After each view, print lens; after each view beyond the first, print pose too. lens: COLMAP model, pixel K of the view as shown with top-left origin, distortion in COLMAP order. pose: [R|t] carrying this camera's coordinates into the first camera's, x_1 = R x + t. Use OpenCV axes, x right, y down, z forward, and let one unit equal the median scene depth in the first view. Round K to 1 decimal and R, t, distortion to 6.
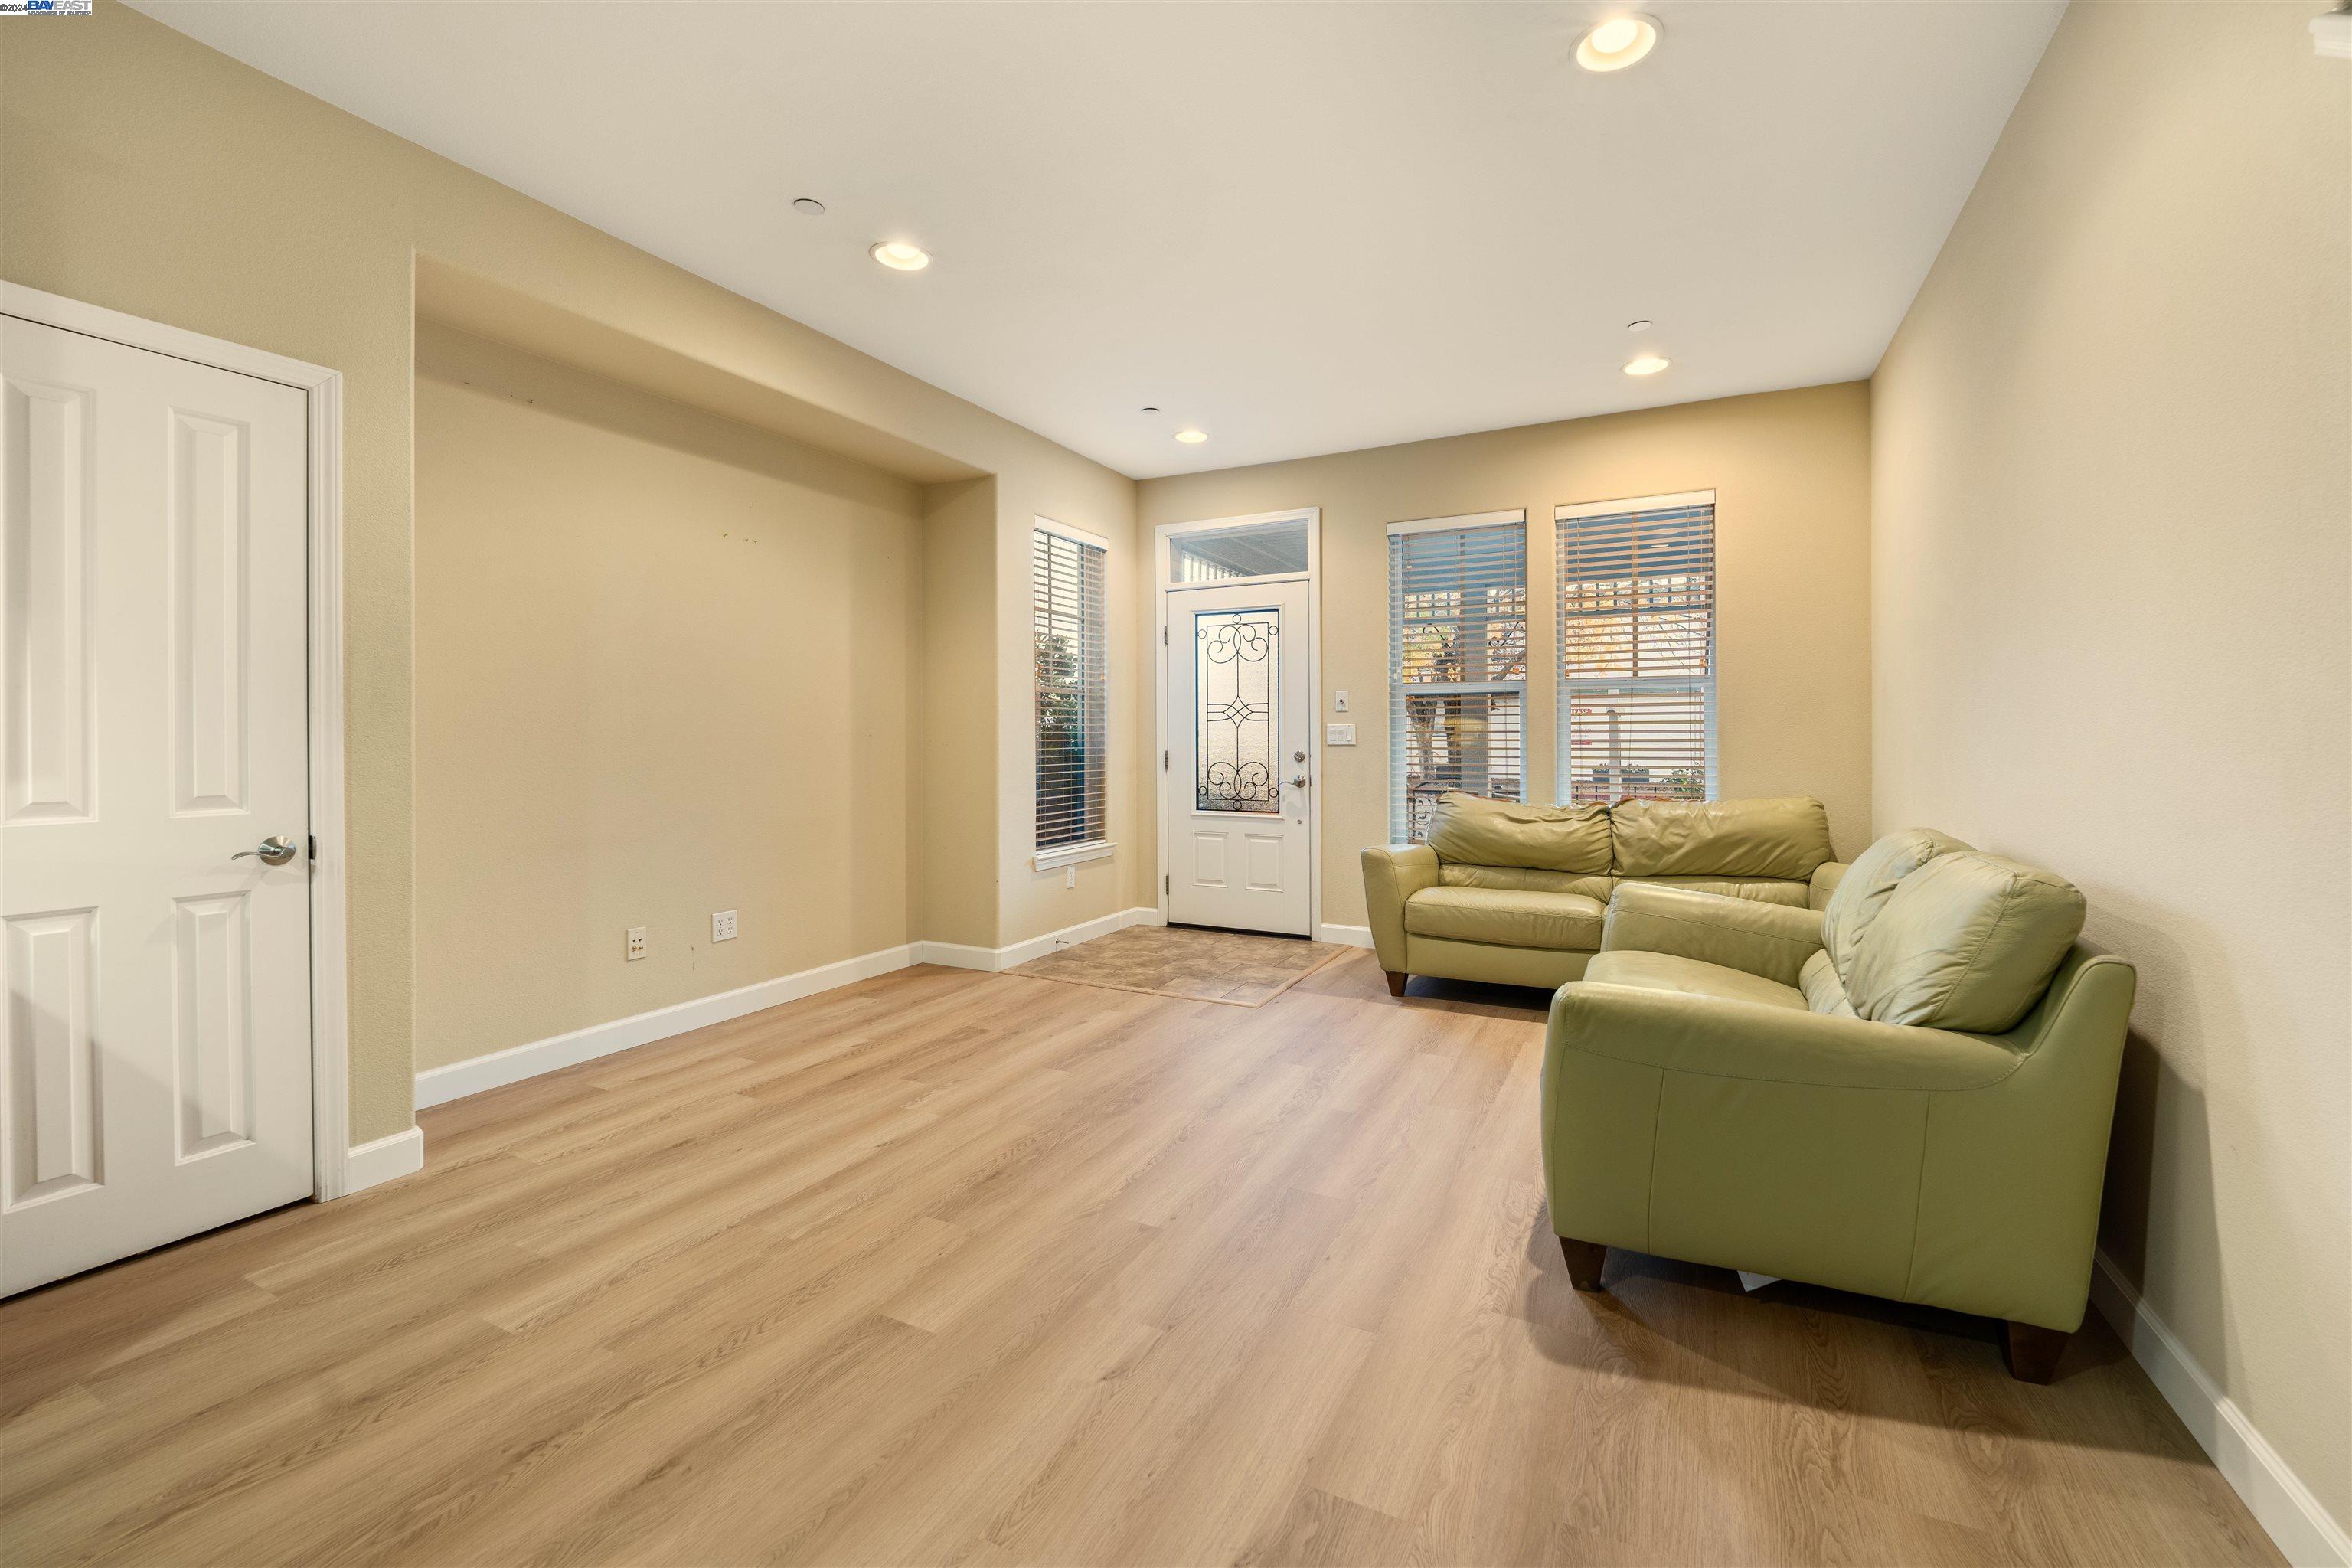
lens RADIAL K [[970.4, 0, 1189.5], [0, 970.4, 737.7], [0, 0, 1]] dist [-0.005049, -0.003808]
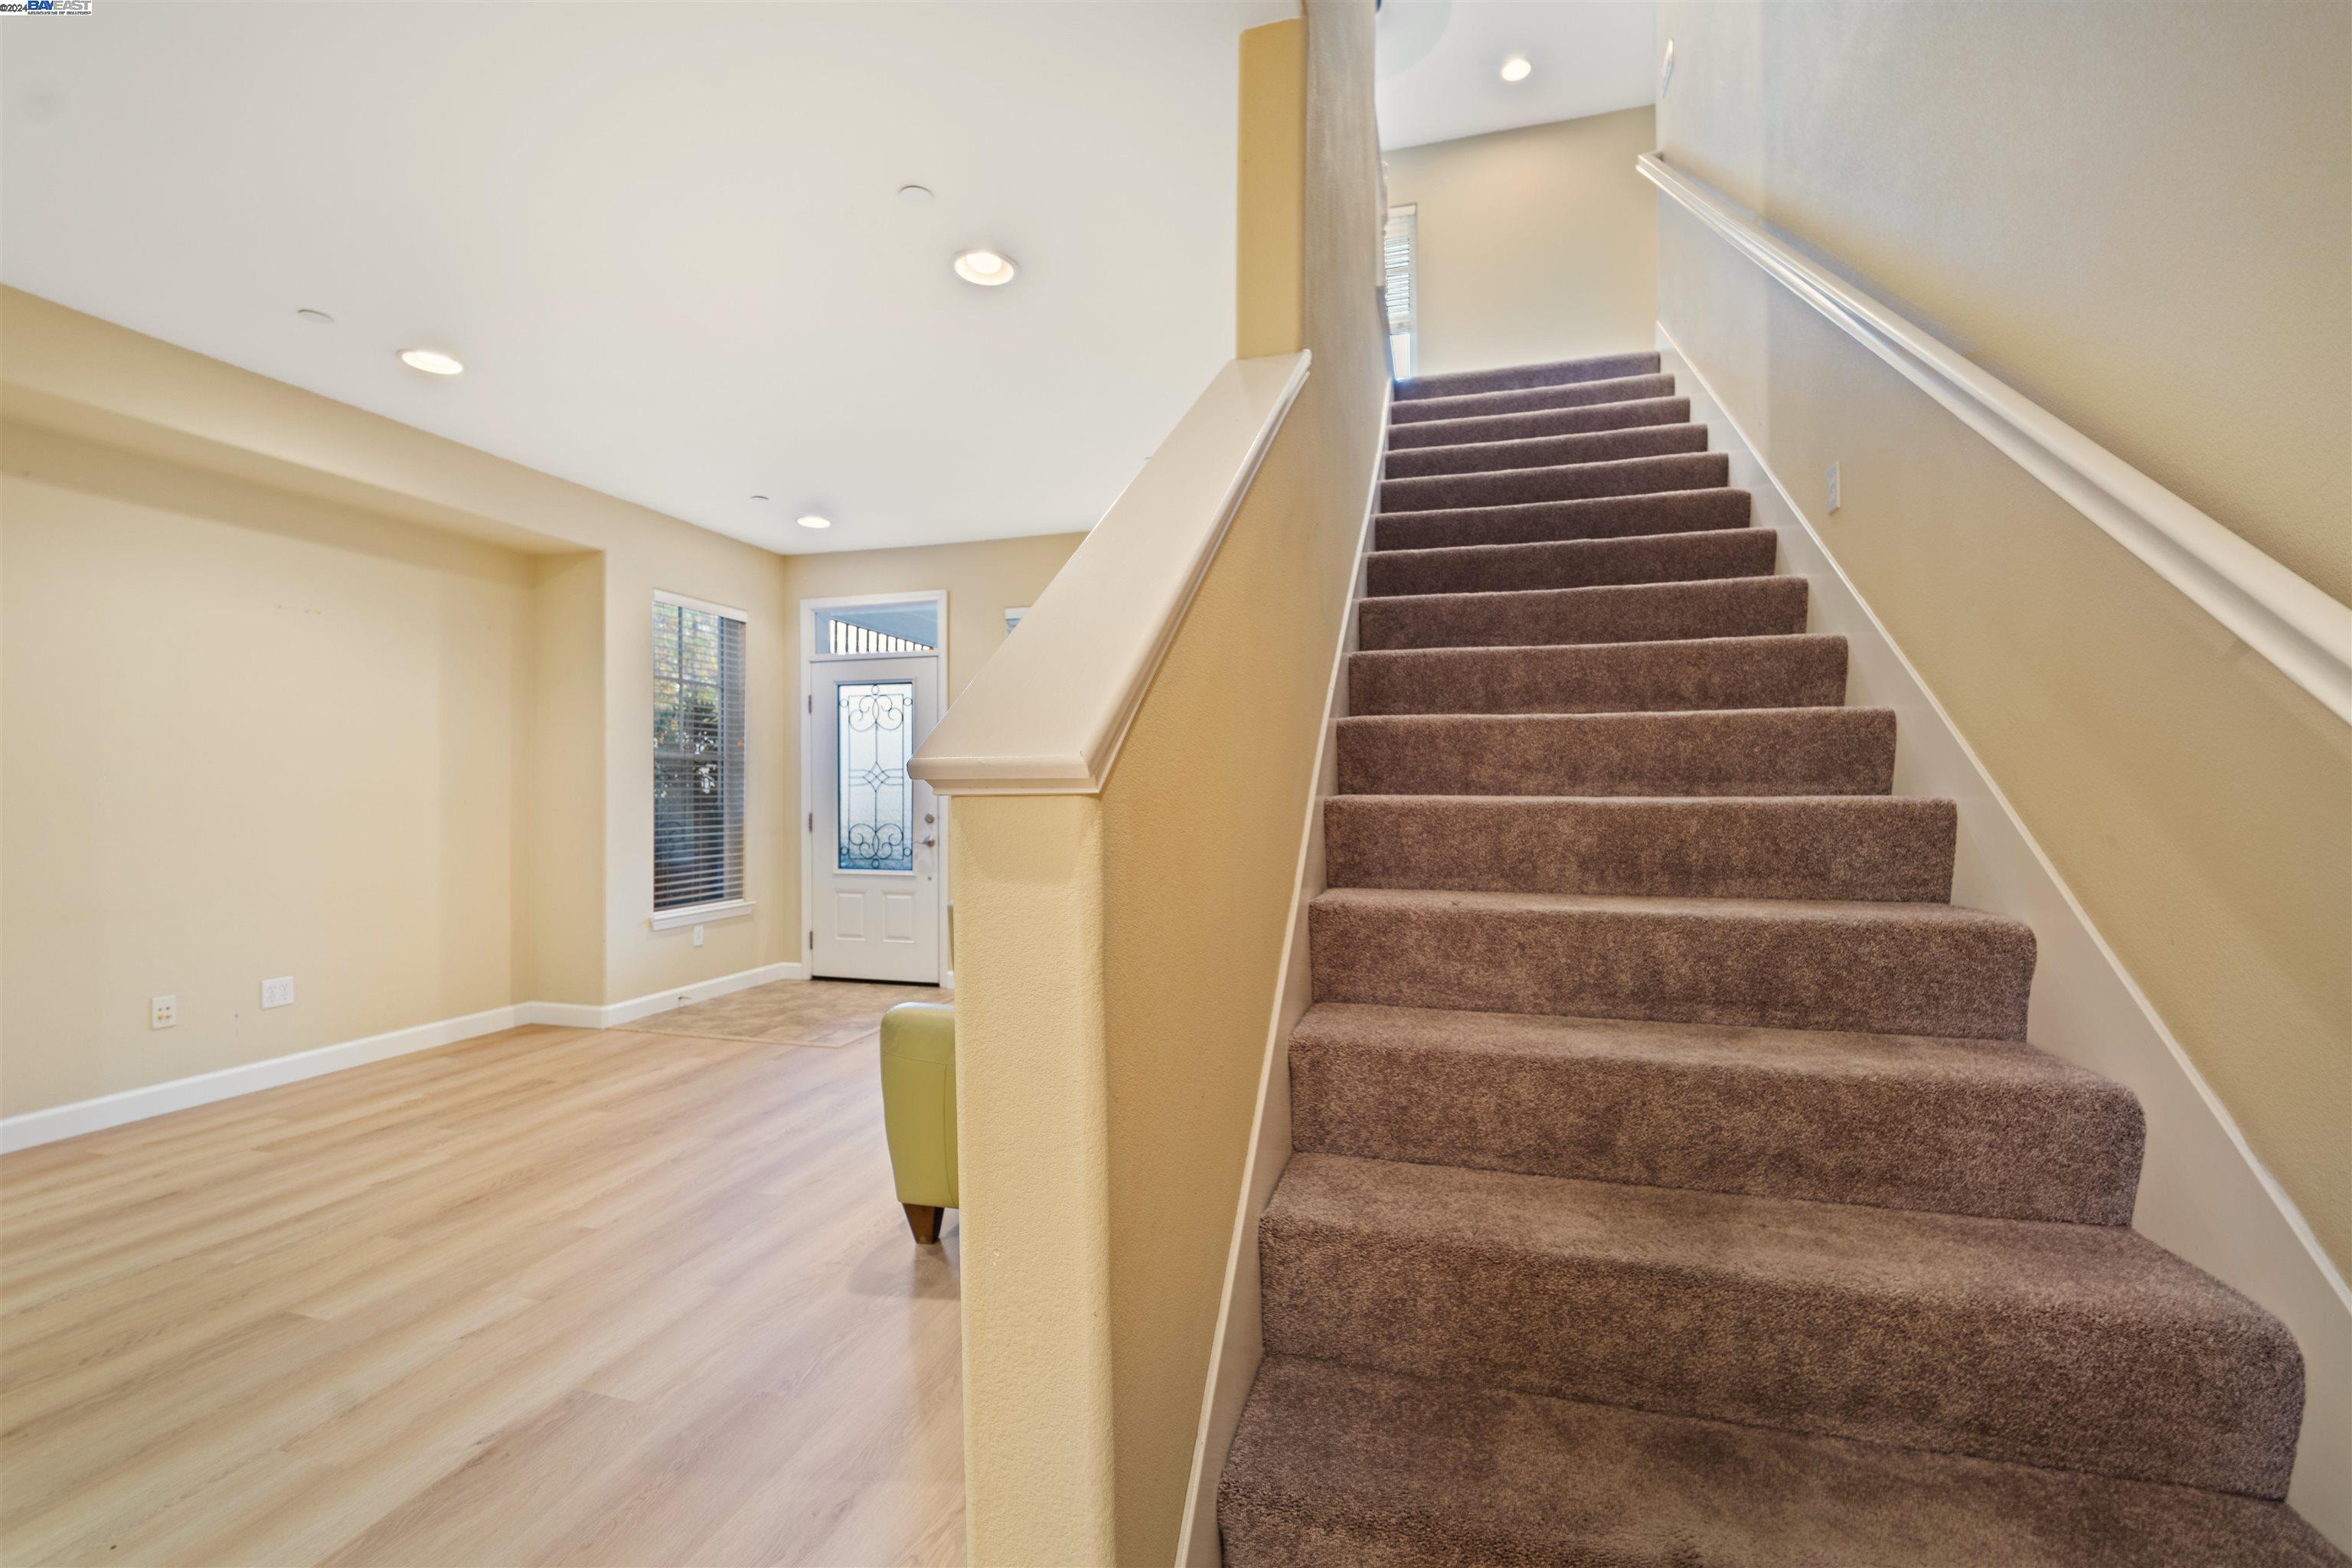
lens RADIAL K [[970.4, 0, 1183.5], [0, 970.4, 784.6], [0, 0, 1]] dist [-0.005049, -0.003808]
pose [[0.980946, 0.001036, 0.194280, 0.237196], [0.000182, 0.999980, -0.006254, -0.015308], [-0.194282, 0.006170, 0.980926, -0.160657]]
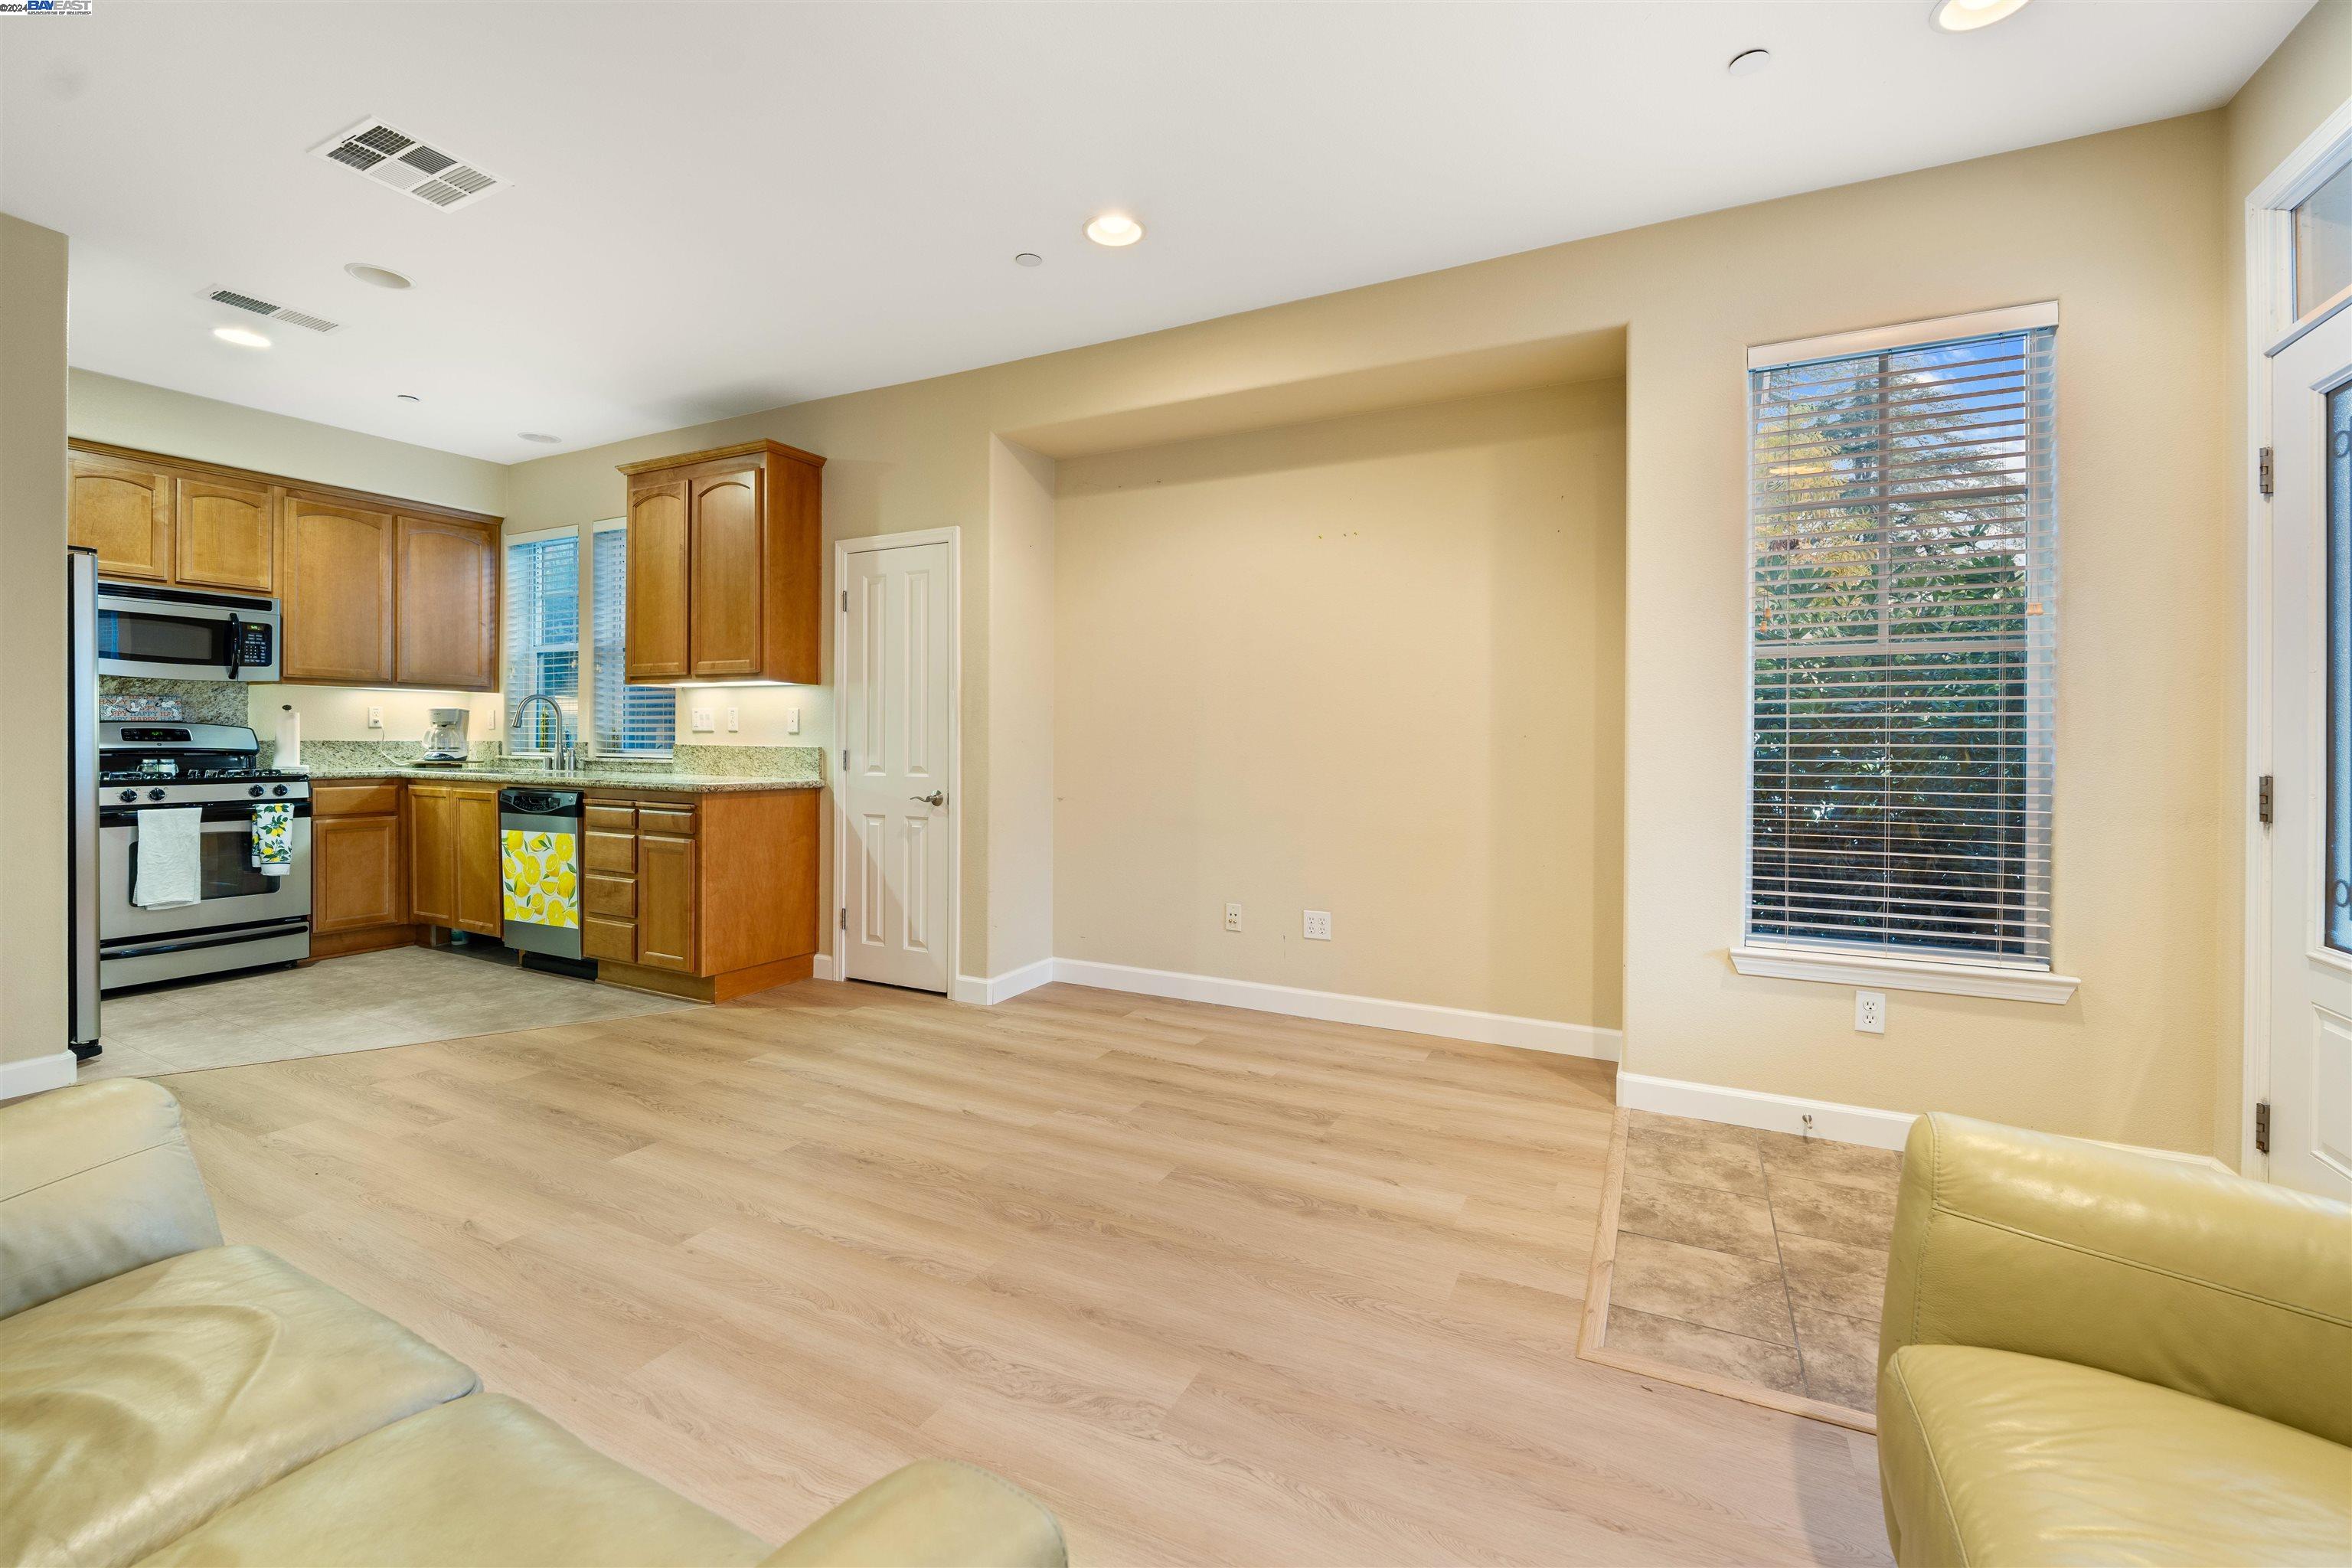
lens RADIAL K [[970.4, 0, 1177.1], [0, 970.4, 749.0], [0, 0, 1]] dist [-0.005049, -0.003808]
pose [[-0.005382, 0.009754, -0.999938, 0.494636], [-0.004977, 0.999940, 0.009781, 0.002098], [0.999973, 0.005030, -0.005333, 0.805939]]
